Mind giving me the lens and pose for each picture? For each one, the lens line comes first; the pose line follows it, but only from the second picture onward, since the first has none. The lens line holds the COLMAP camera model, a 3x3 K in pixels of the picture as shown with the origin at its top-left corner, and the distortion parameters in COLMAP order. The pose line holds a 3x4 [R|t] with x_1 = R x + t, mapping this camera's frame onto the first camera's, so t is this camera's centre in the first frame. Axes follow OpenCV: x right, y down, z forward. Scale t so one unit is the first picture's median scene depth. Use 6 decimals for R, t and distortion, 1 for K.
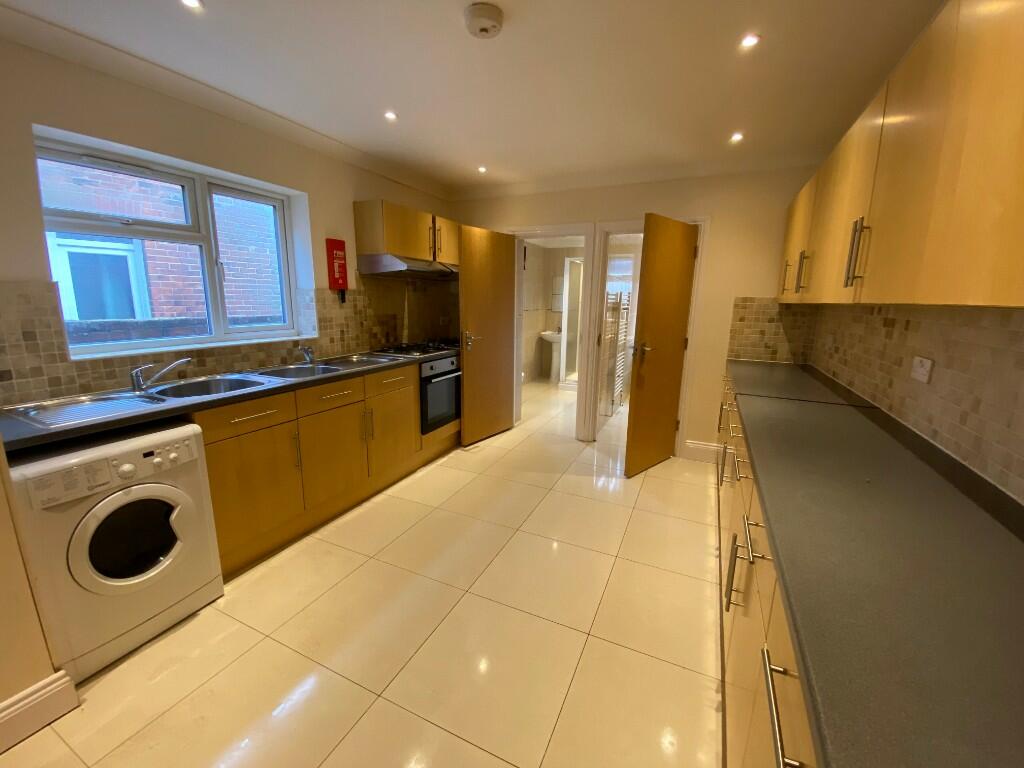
lens RADIAL K [[415.3, 0, 512.0], [0, 415.3, 384.0], [0, 0, 1]] dist [-0.018845, -0.000474]
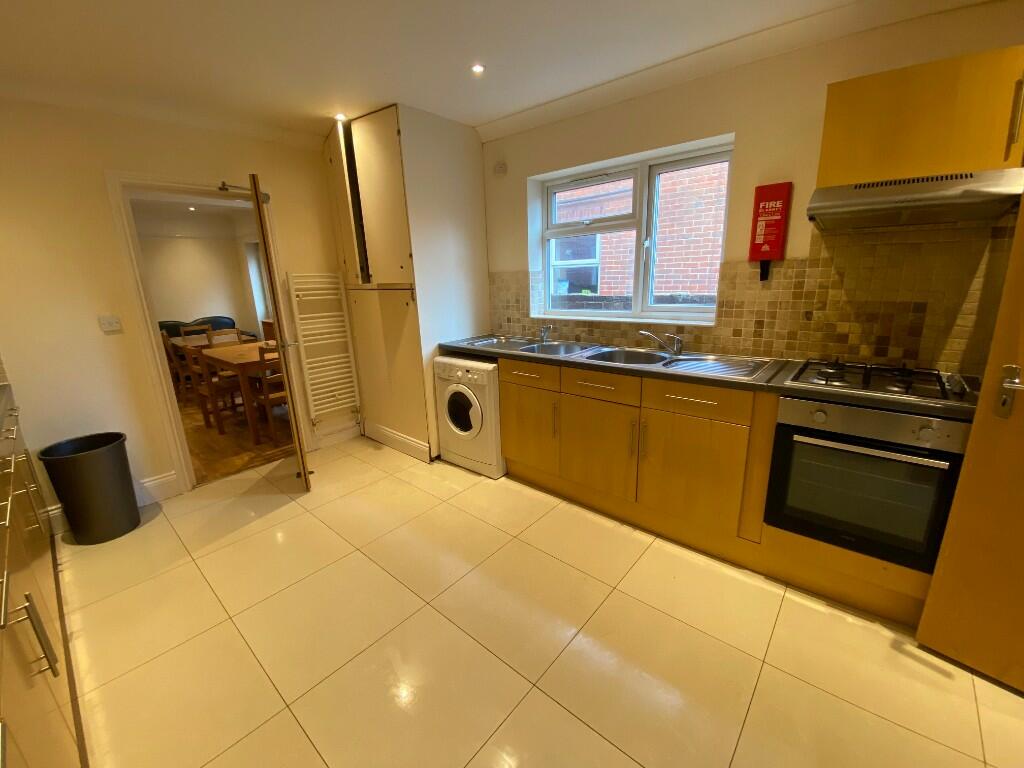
lens RADIAL K [[415.3, 0, 512.0], [0, 415.3, 384.0], [0, 0, 1]] dist [-0.018845, -0.000474]
pose [[-0.298957, 0.225242, -0.927303, 0.392313], [-0.164666, 0.944991, 0.282625, -0.167675], [0.939952, 0.237188, -0.245422, 0.866084]]
